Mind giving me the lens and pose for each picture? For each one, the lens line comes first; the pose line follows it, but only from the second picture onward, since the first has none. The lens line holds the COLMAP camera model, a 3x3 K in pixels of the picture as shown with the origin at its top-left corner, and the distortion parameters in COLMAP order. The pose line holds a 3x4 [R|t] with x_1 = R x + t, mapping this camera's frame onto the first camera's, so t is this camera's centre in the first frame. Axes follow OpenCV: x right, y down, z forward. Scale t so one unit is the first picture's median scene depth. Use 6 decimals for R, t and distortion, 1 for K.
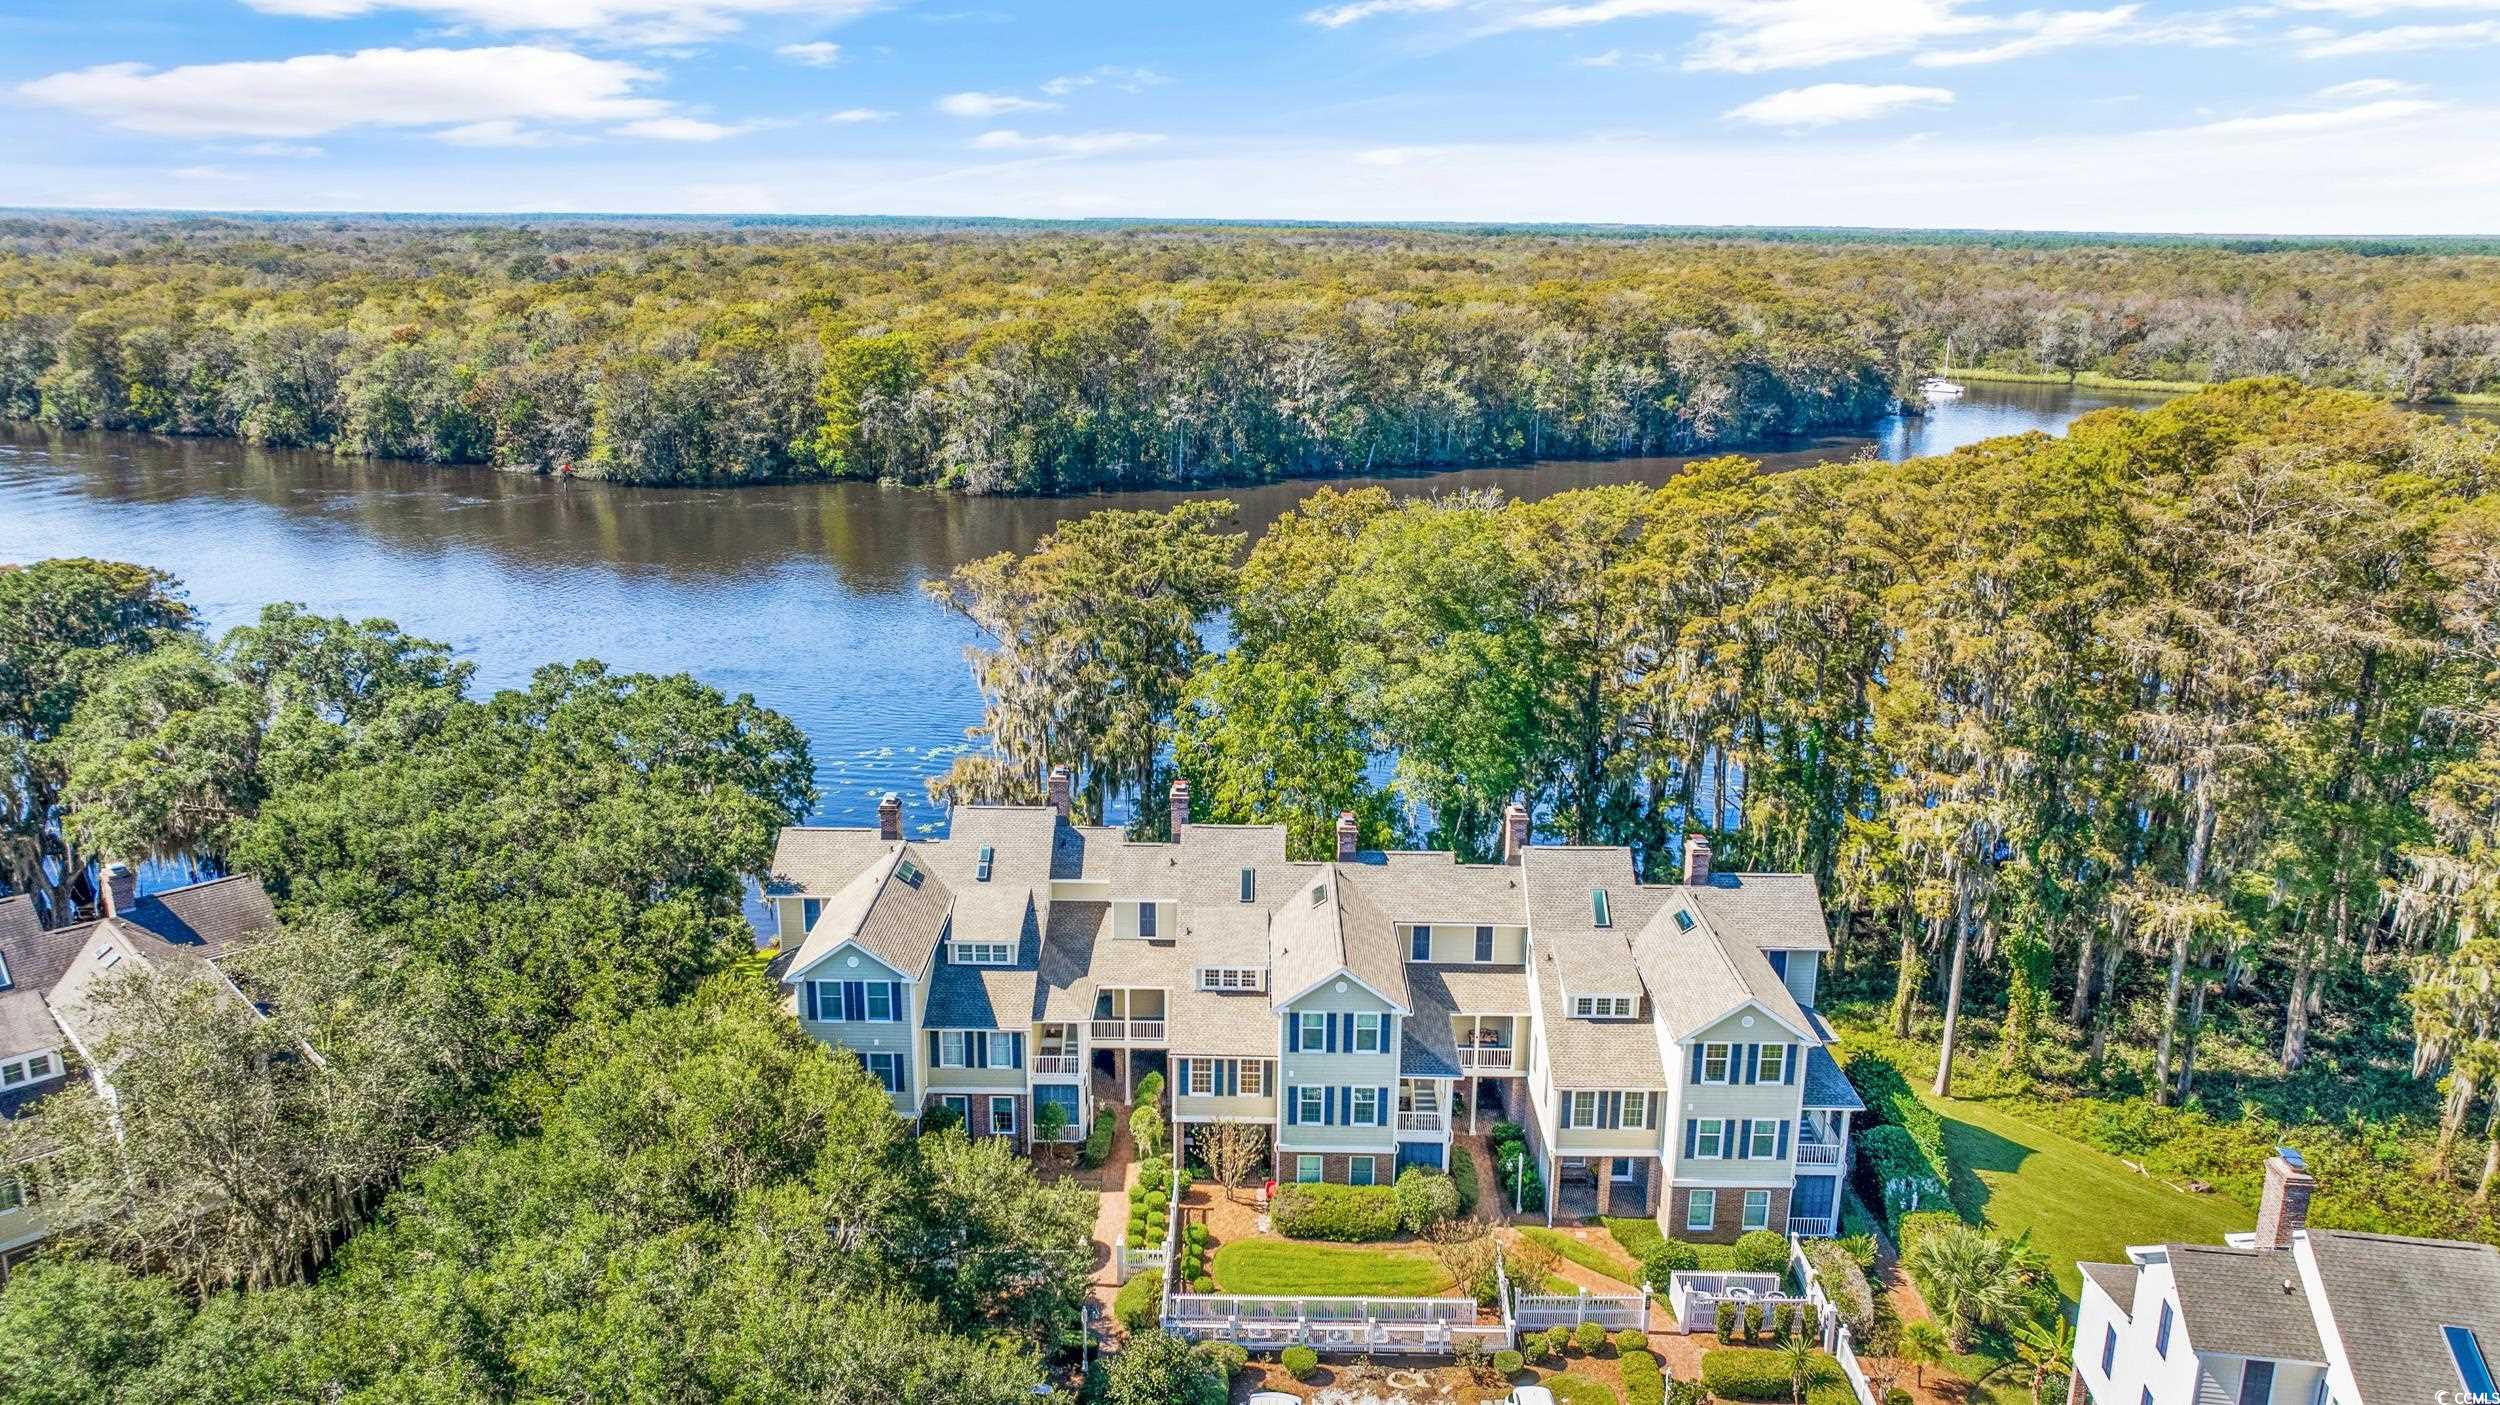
lens RADIAL K [[1767.8, 0, 1250.0], [0, 1767.8, 702.5], [0, 0, 1]] dist [-0.013174, 0.004202]
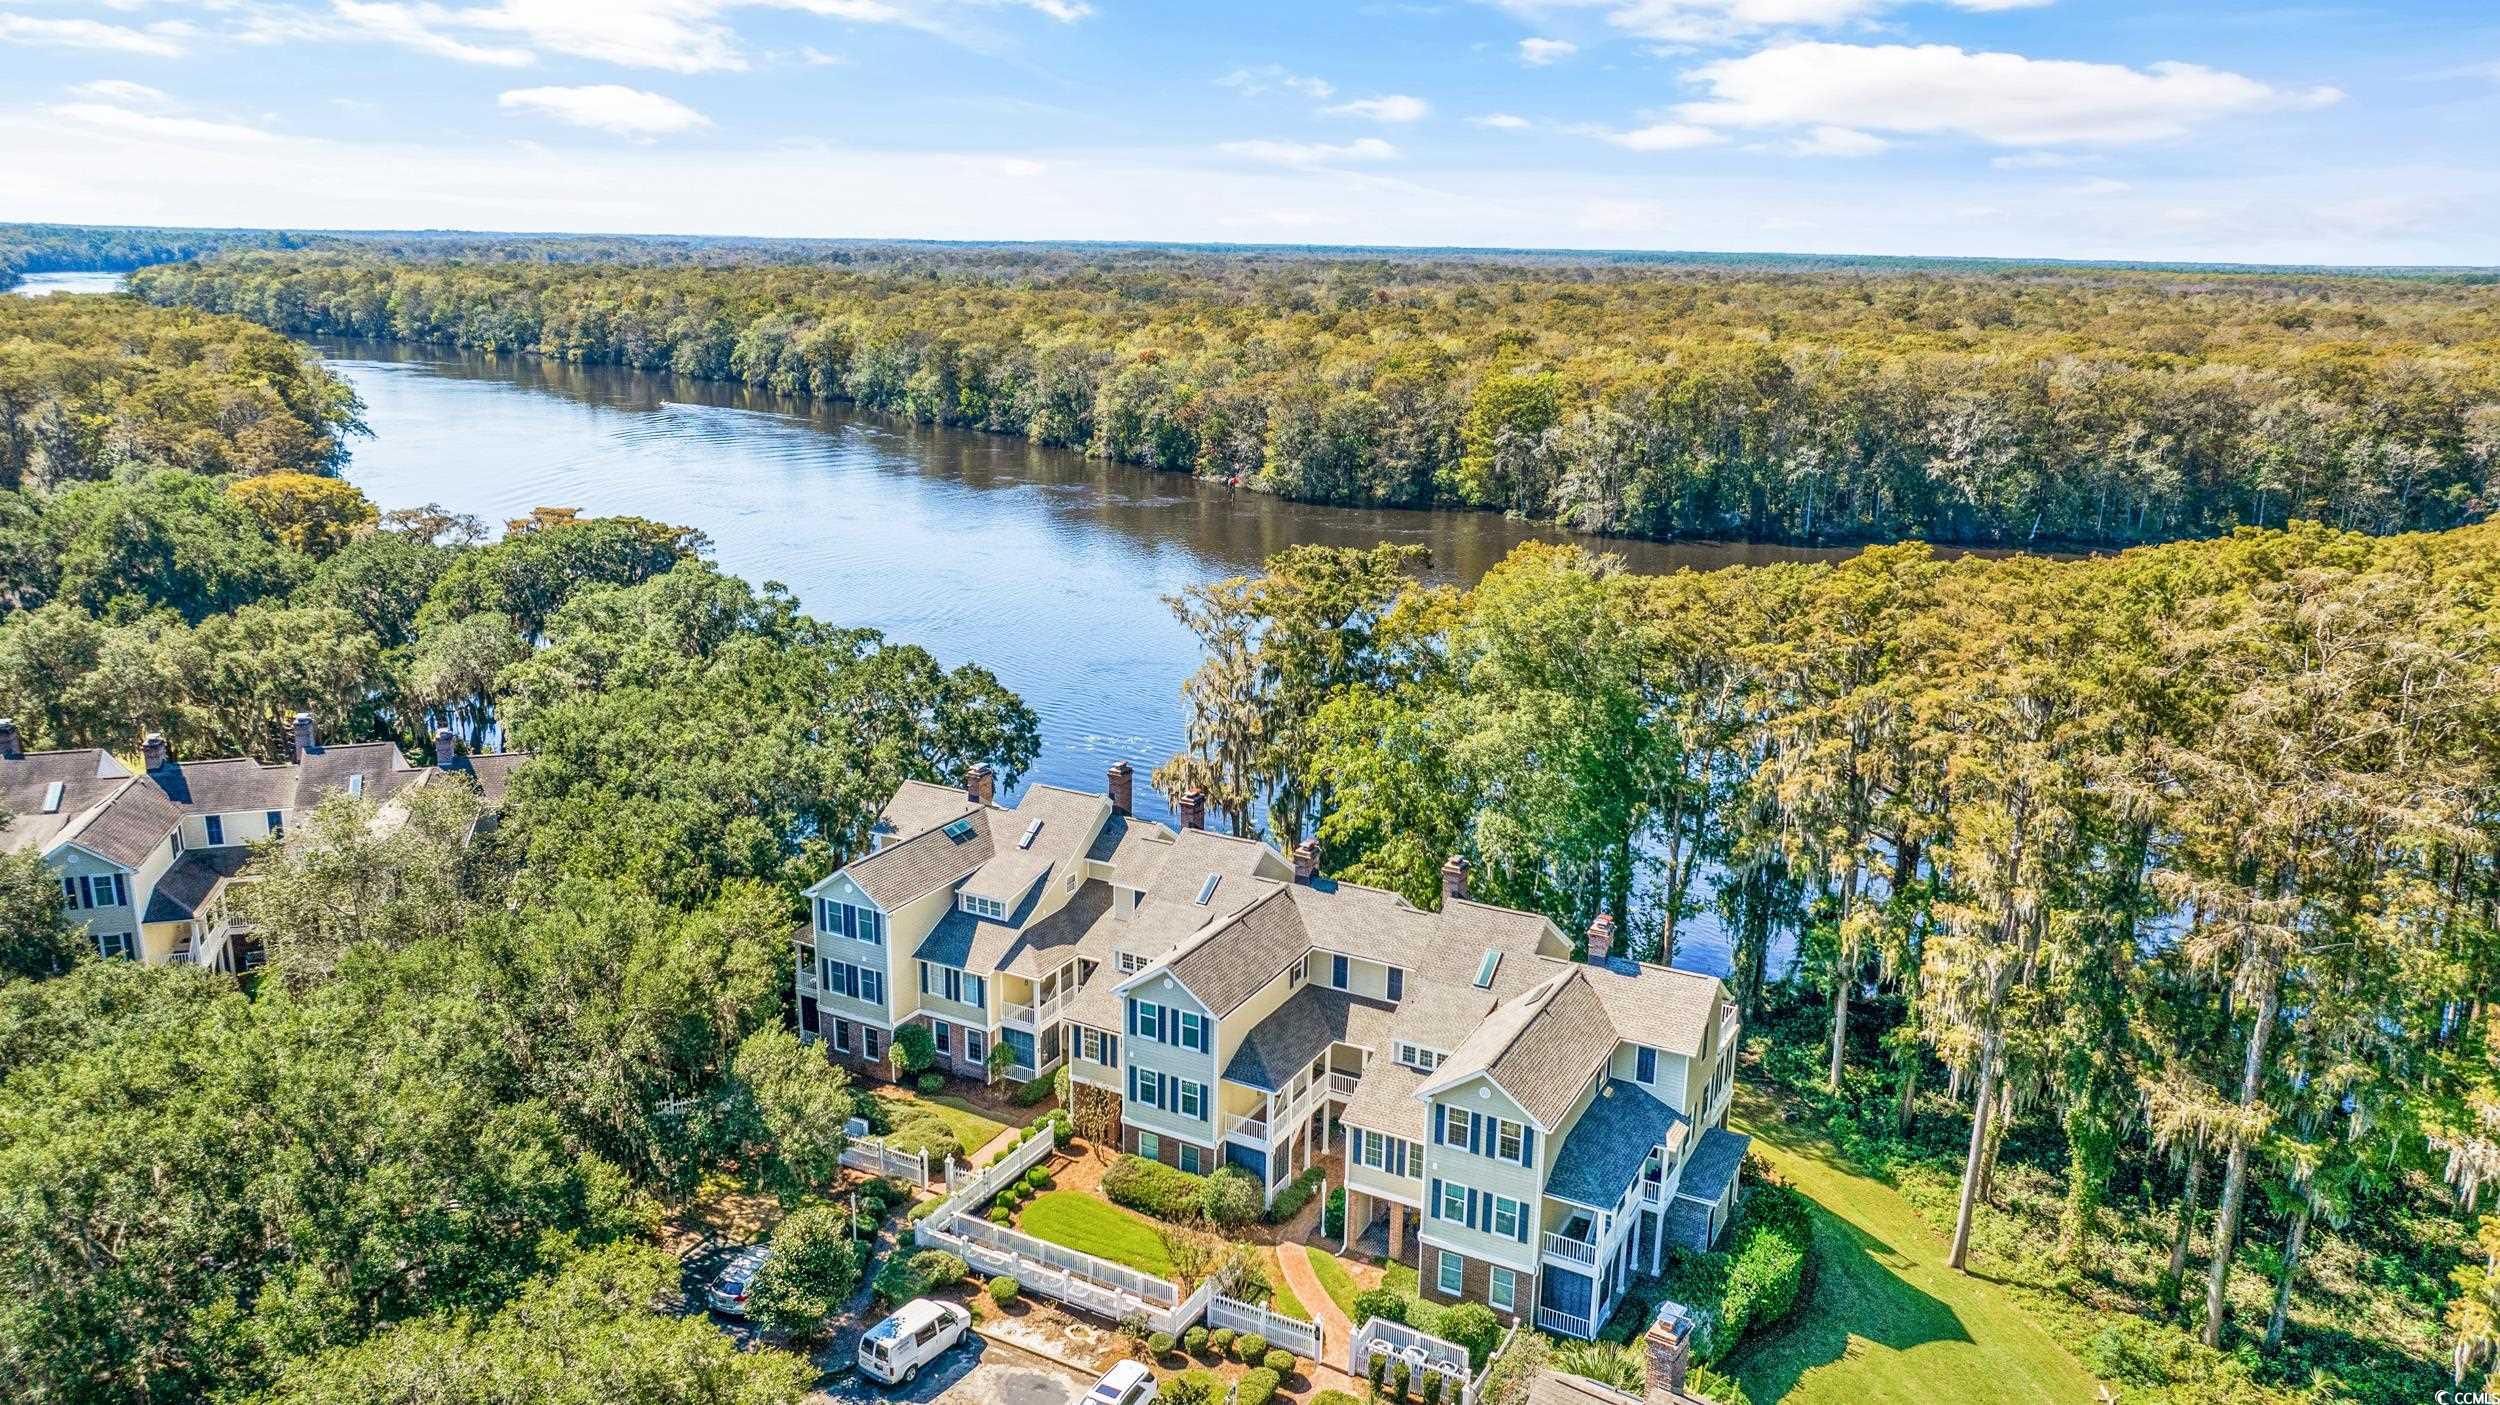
lens RADIAL K [[1767.8, 0, 1250.0], [0, 1767.8, 702.5], [0, 0, 1]] dist [-0.013174, 0.004202]
pose [[0.884036, 0.122811, -0.450996, 0.140361], [-0.131411, 0.991251, 0.012338, -0.007892], [0.448566, 0.048359, 0.892441, 0.008976]]
